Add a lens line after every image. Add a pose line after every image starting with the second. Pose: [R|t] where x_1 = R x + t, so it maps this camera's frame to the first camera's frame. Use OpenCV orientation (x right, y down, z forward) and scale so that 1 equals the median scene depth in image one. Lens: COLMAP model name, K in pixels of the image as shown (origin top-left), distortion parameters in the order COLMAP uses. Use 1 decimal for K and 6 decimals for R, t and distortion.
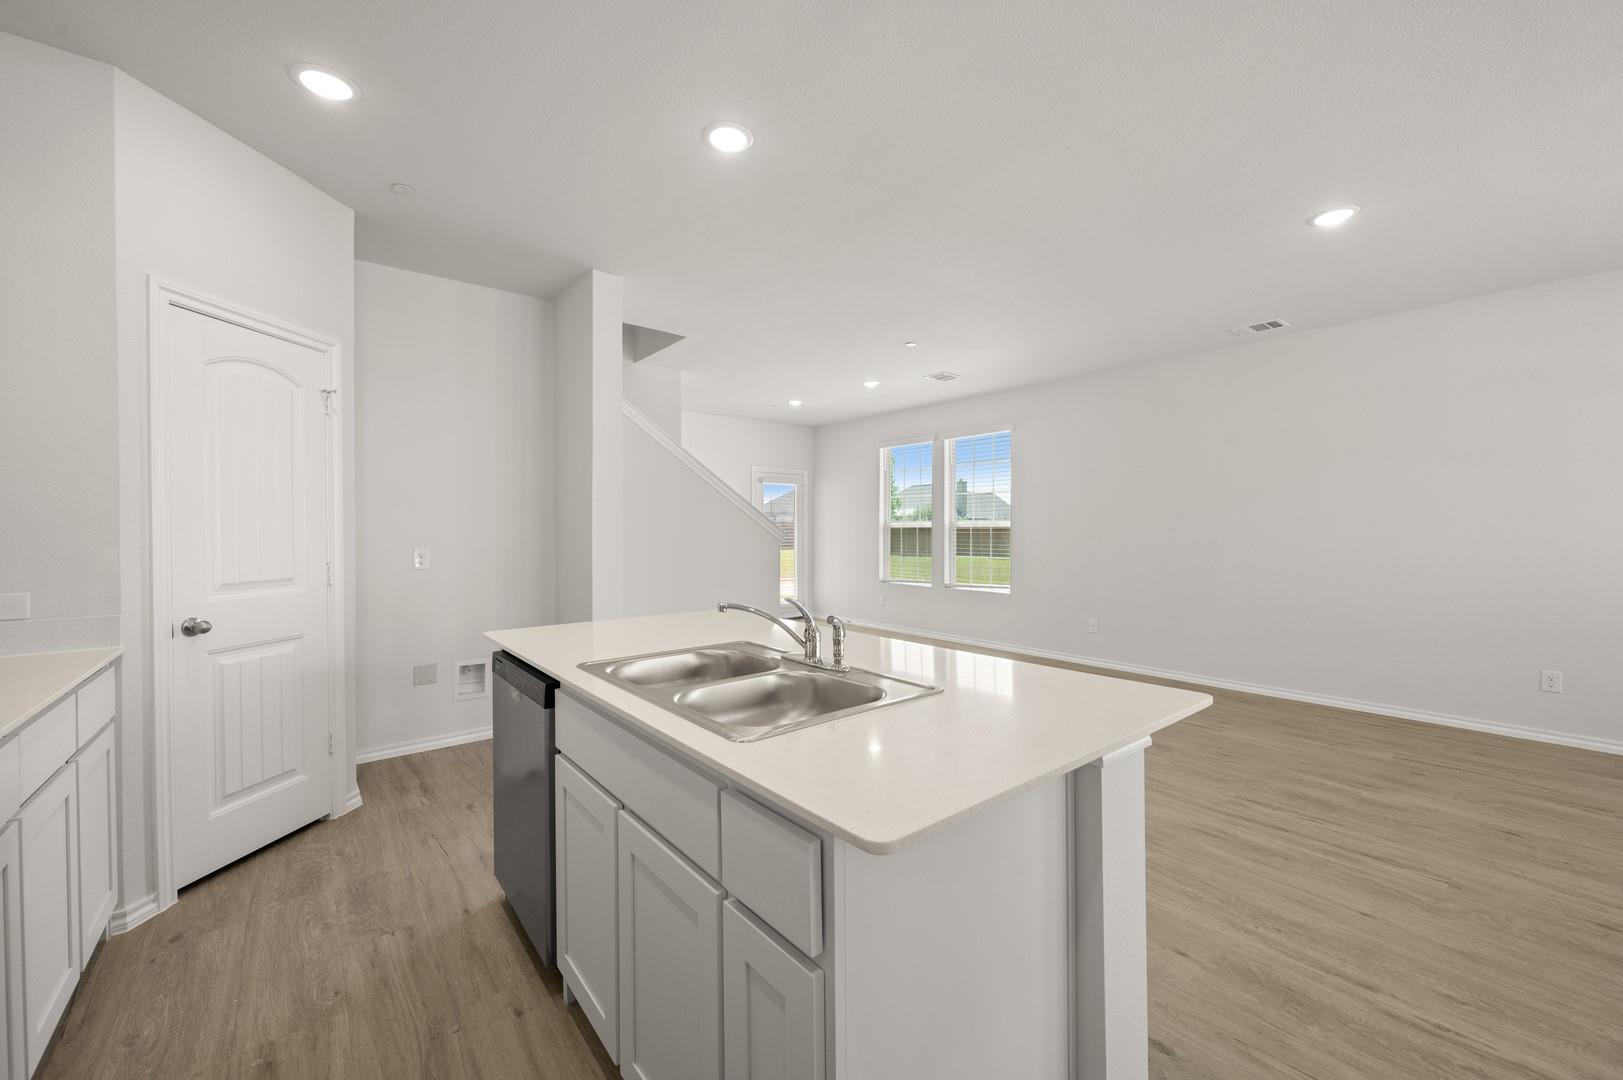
lens RADIAL K [[637.4, 0, 813.2], [0, 637.4, 535.4], [0, 0, 1]] dist [-0.001201, 0.000028]
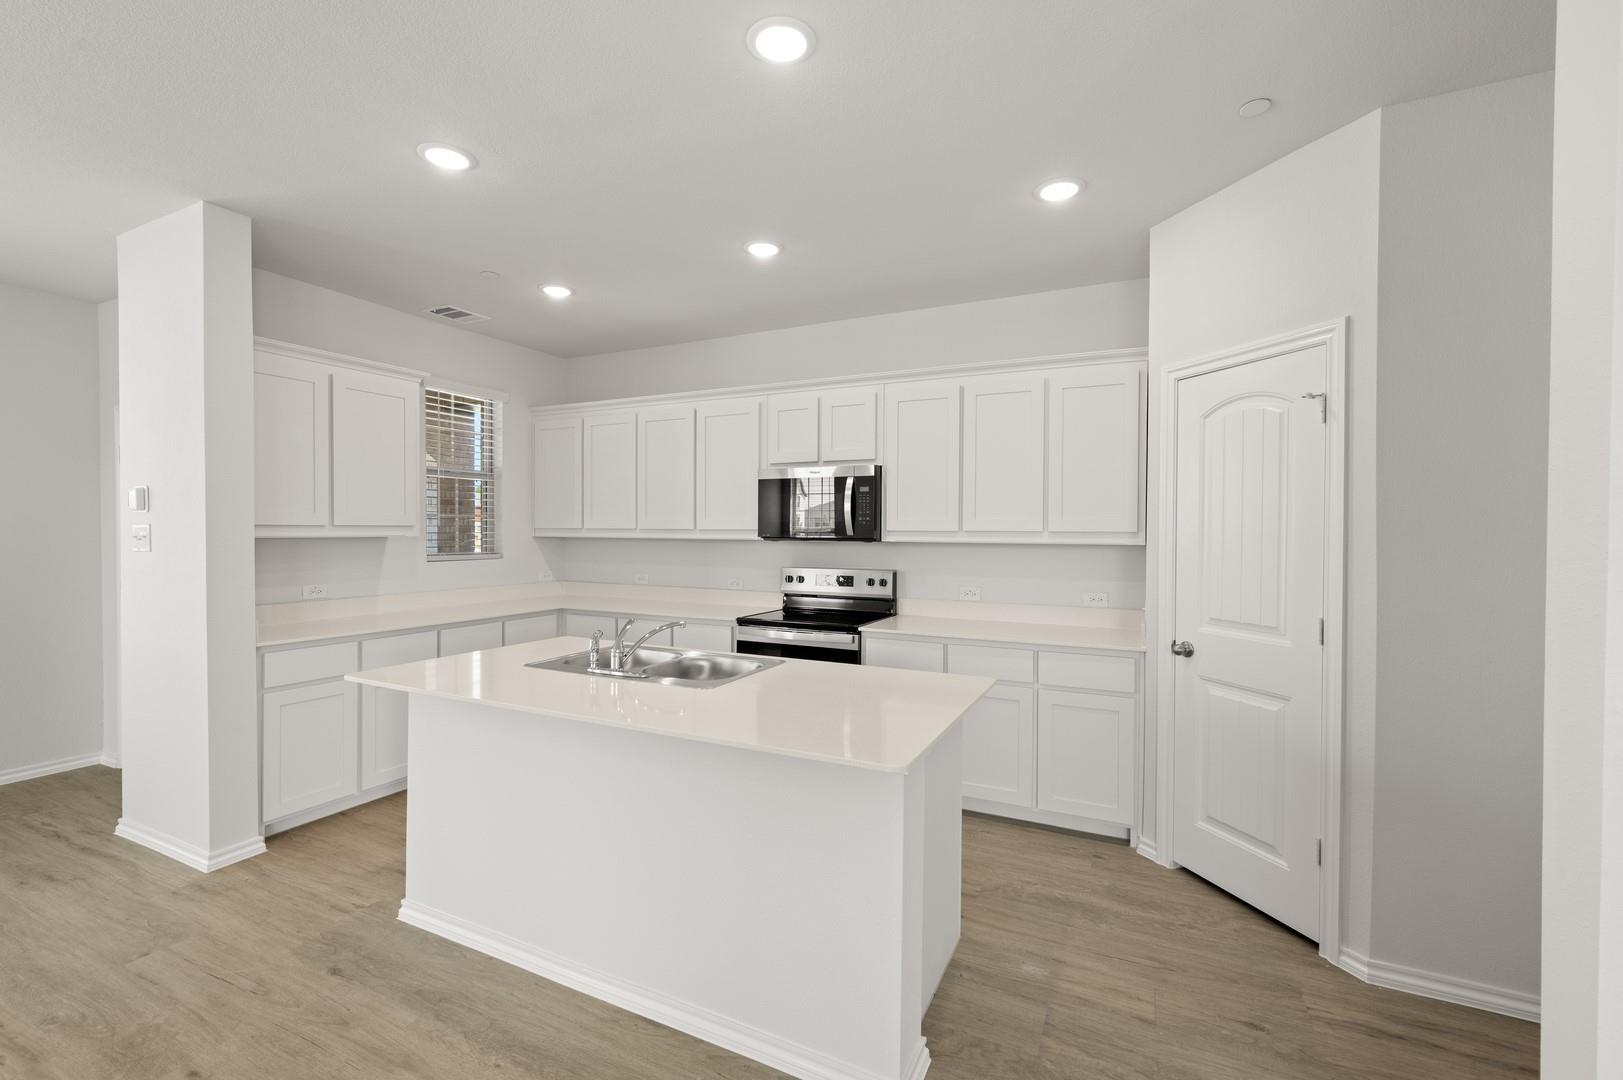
lens RADIAL K [[688.2, 0, 814.8], [0, 688.2, 536.3], [0, 0, 1]] dist [-0.000198, -0.000267]
pose [[-0.905779, 0.002106, -0.423745, 0.151184], [-0.006131, 0.999818, 0.018073, -0.070590], [0.423706, 0.018968, -0.905601, 1.590820]]
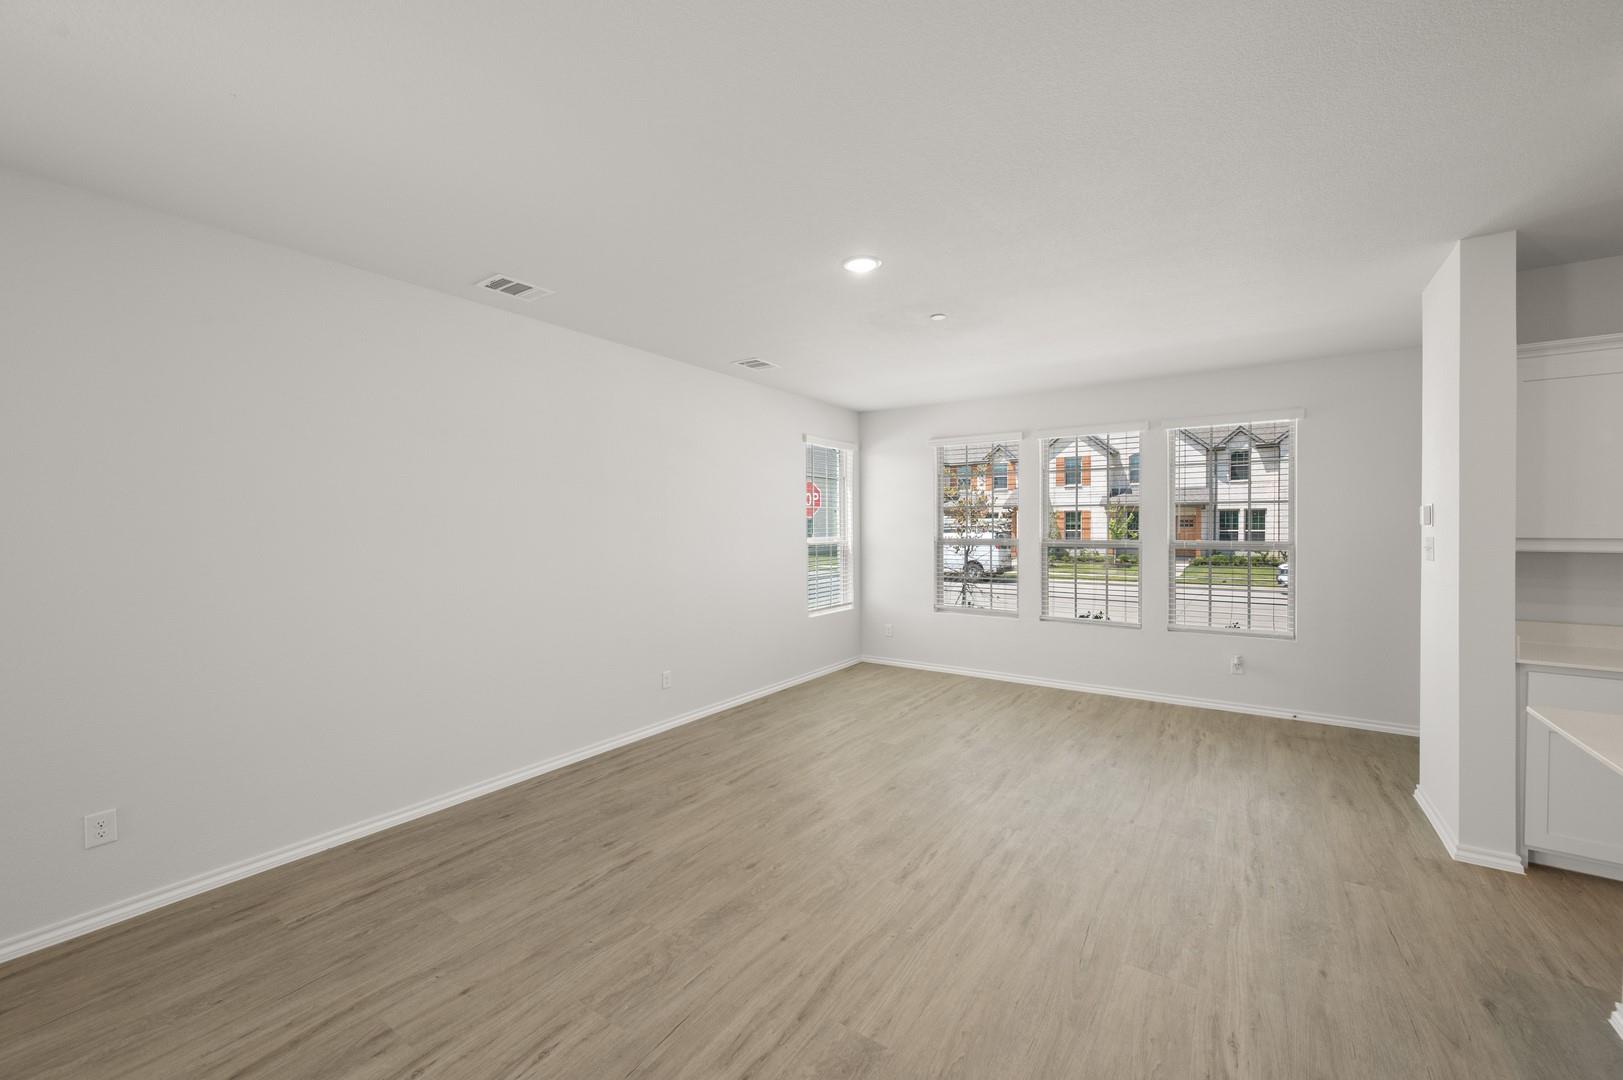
lens RADIAL K [[639.6, 0, 815.5], [0, 639.6, 534.3], [0, 0, 1]] dist [0.002518, 0.000750]
pose [[-0.290592, -0.007441, 0.956818, -0.165360], [0.009814, 0.999894, 0.010757, -0.093123], [-0.956797, 0.012516, -0.290488, 1.568560]]
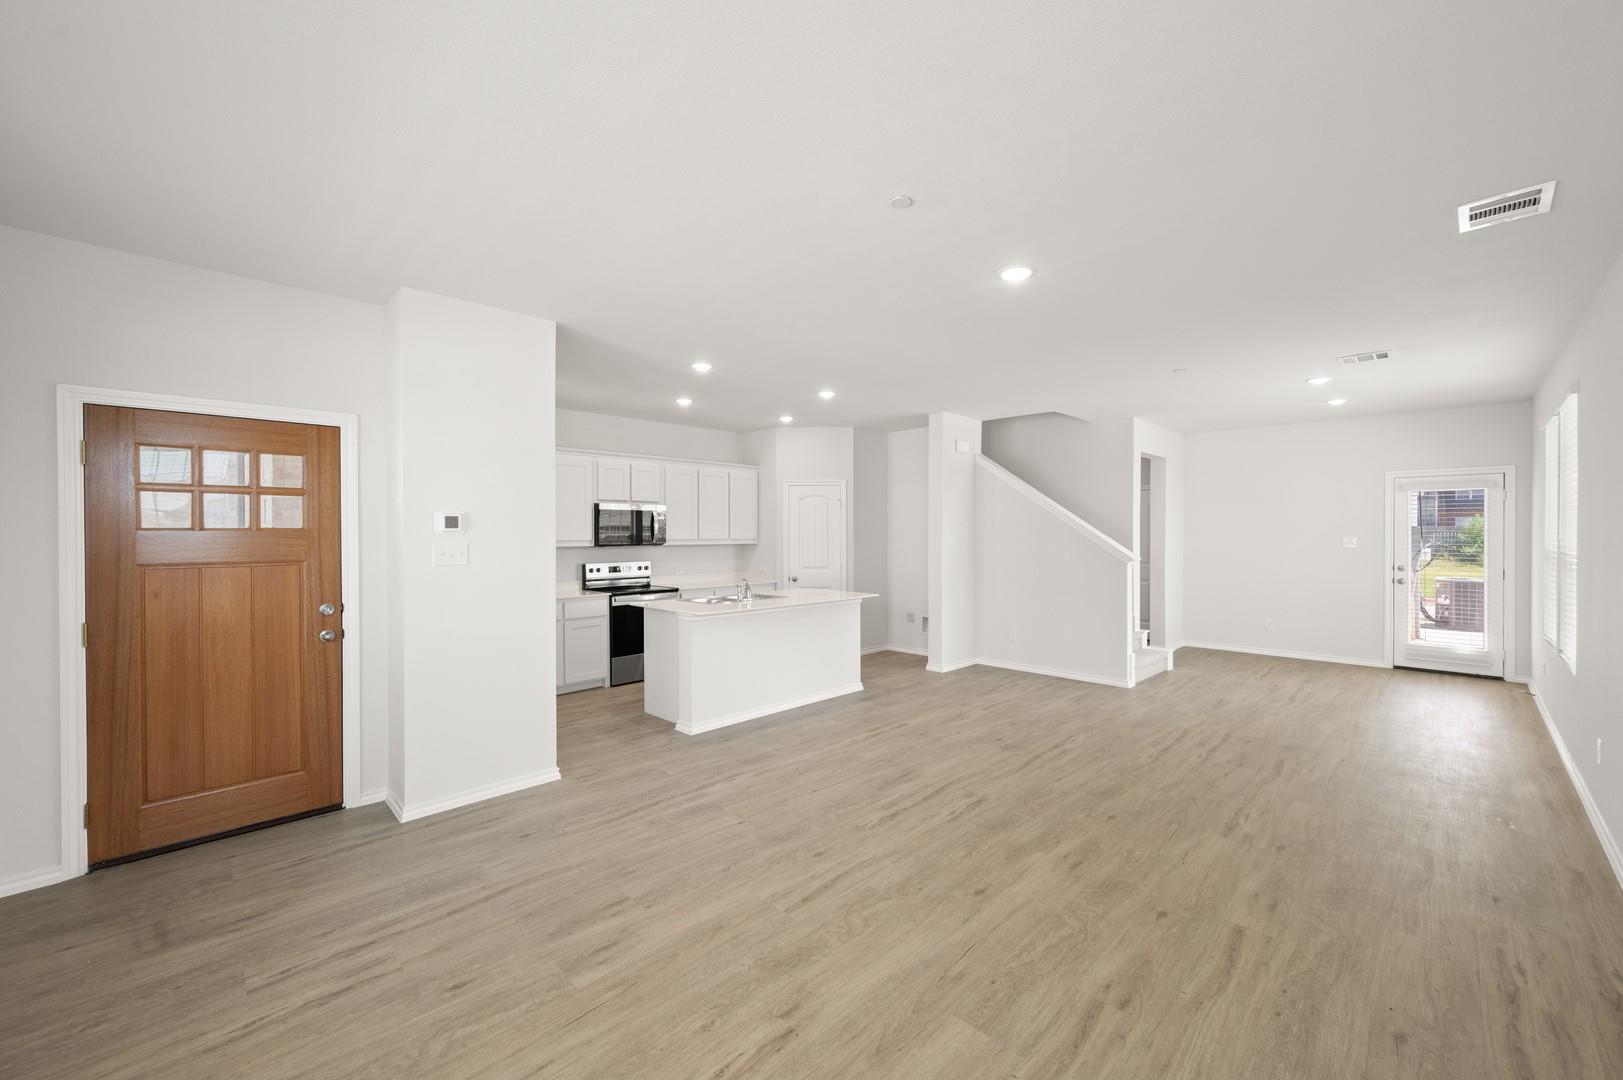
lens RADIAL K [[637.4, 0, 813.2], [0, 637.4, 535.4], [0, 0, 1]] dist [-0.001201, 0.000028]
pose [[0.101362, 0.004579, -0.994839, 2.075715], [-0.005768, 0.999975, 0.004015, -0.087970], [0.994833, 0.005331, 0.101386, 0.648583]]
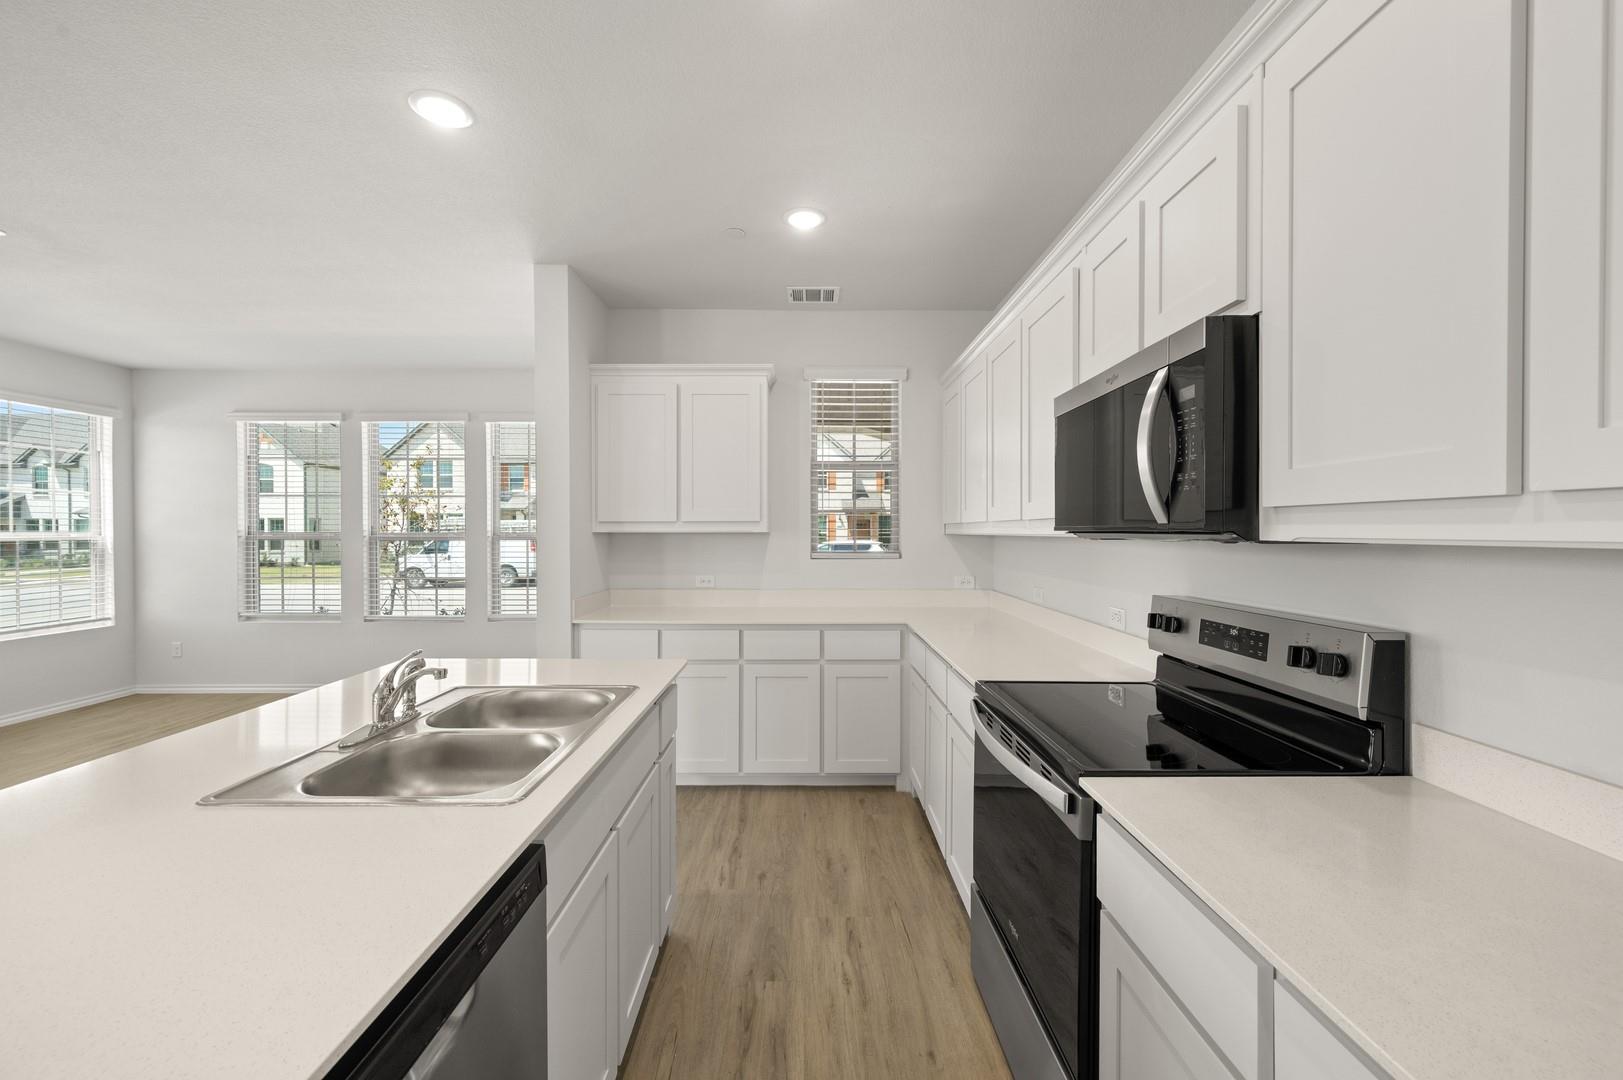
lens RADIAL K [[637.4, 0, 813.2], [0, 637.4, 535.4], [0, 0, 1]] dist [-0.001201, 0.000028]
pose [[-0.783996, -0.000587, 0.620765, -0.650180], [0.007530, 0.999917, 0.010455, -0.043452], [-0.620720, 0.012871, -0.783927, 0.855542]]
